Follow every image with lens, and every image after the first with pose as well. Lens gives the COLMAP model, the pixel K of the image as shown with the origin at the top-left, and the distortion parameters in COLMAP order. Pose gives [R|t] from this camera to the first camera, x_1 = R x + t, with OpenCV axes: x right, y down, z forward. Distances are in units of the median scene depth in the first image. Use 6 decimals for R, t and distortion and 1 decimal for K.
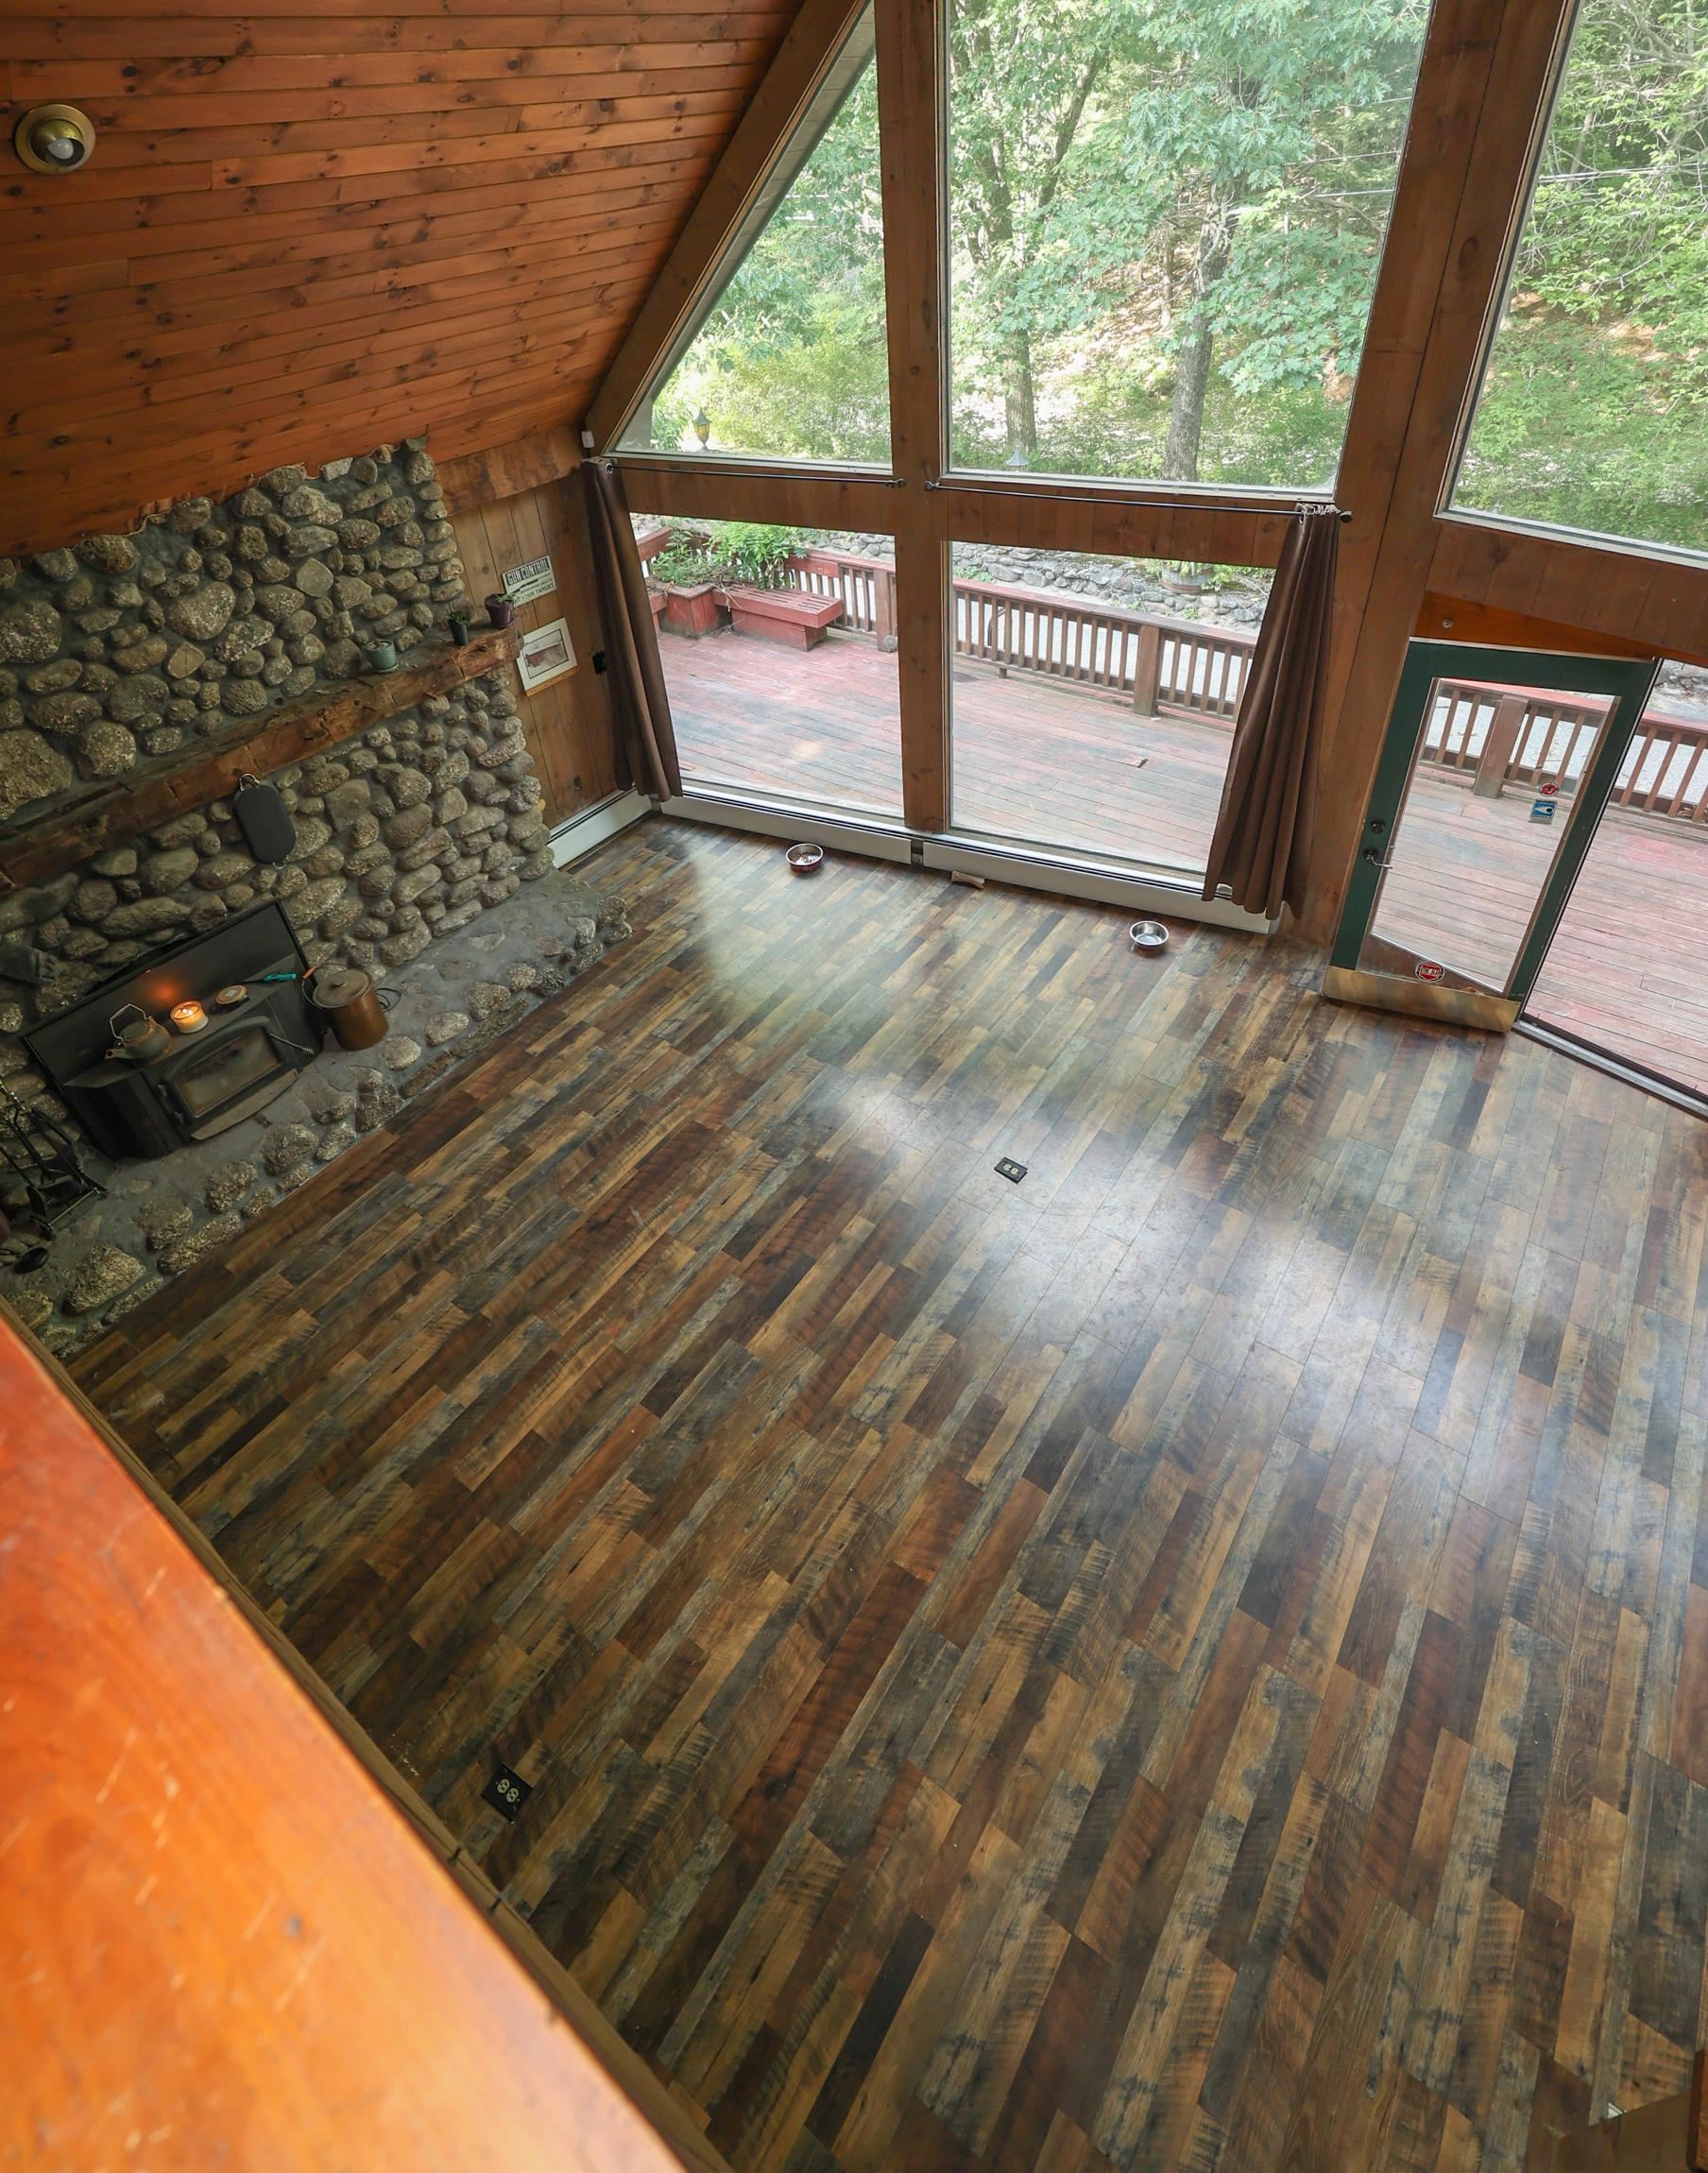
lens RADIAL K [[1093.2, 0, 858.8], [0, 1093.2, 887.1], [0, 0, 1]] dist [-0.010605, 0.000491]
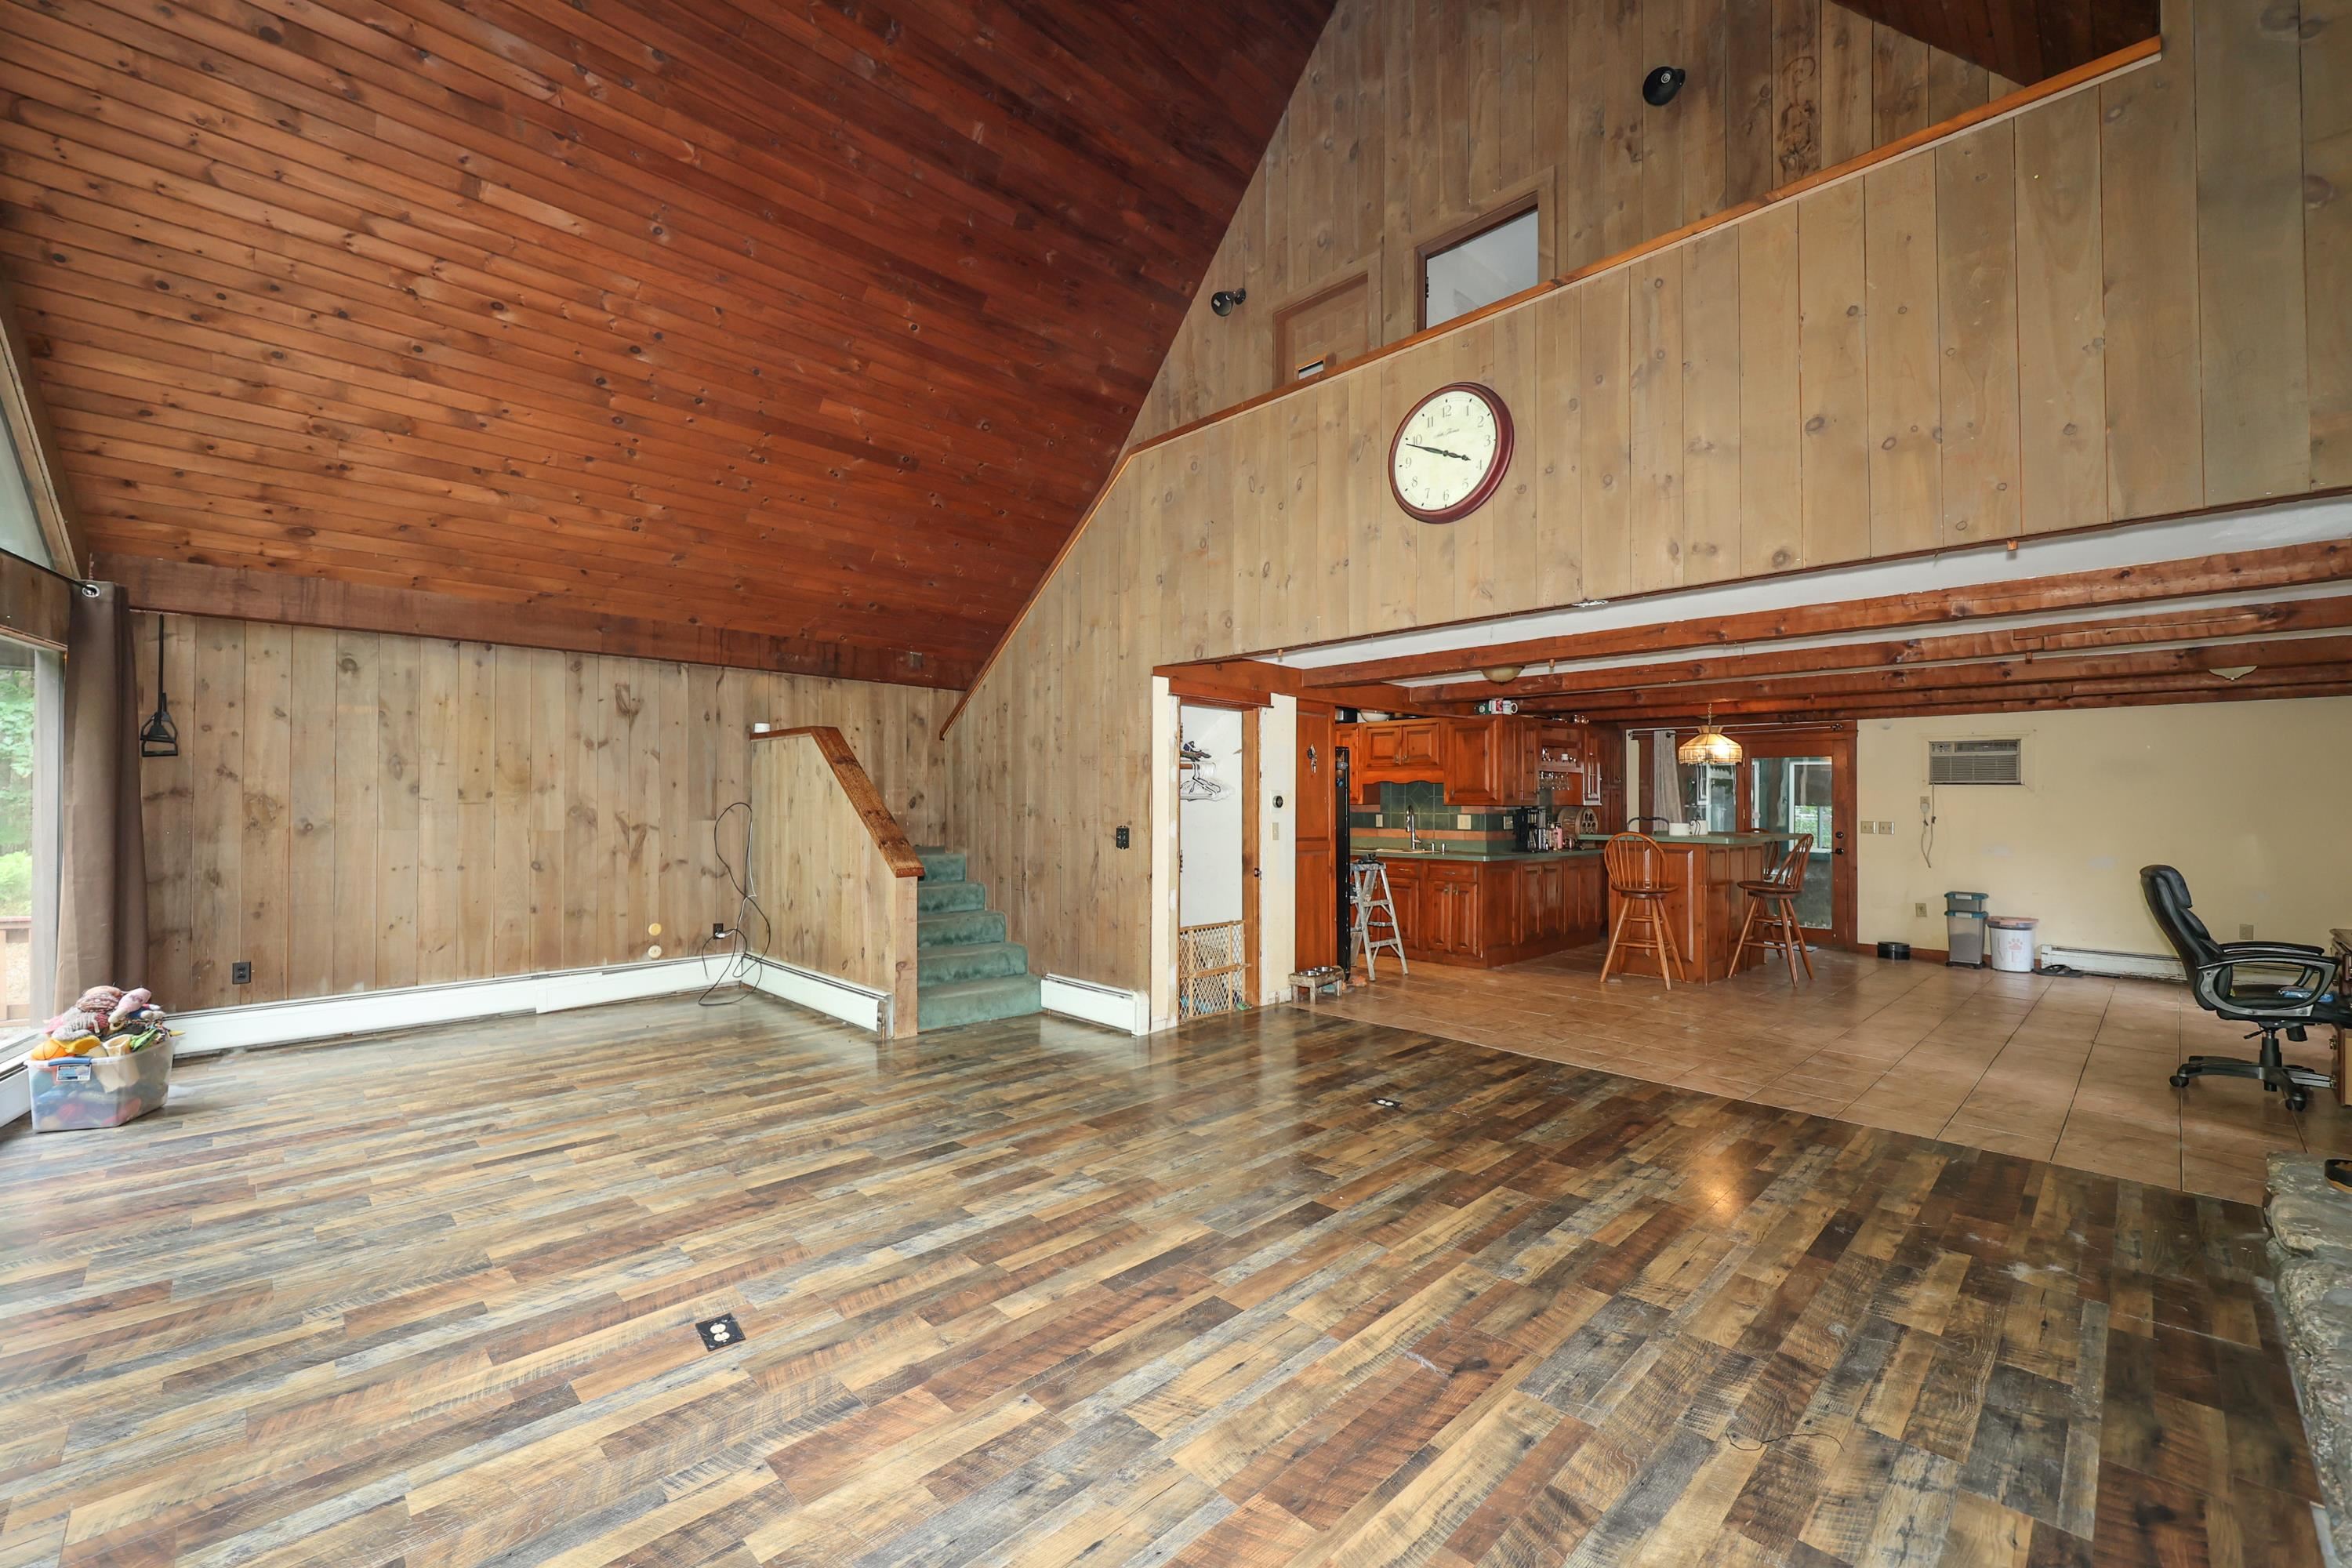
lens RADIAL K [[964.3, 0, 1175.5], [0, 964.3, 792.8], [0, 0, 1]] dist [-0.004798, -0.000430]
pose [[-0.984081, 0.059017, 0.167632, -0.181828], [0.145192, 0.810930, 0.566844, -0.203928], [-0.102485, 0.582159, -0.806590, 1.182261]]
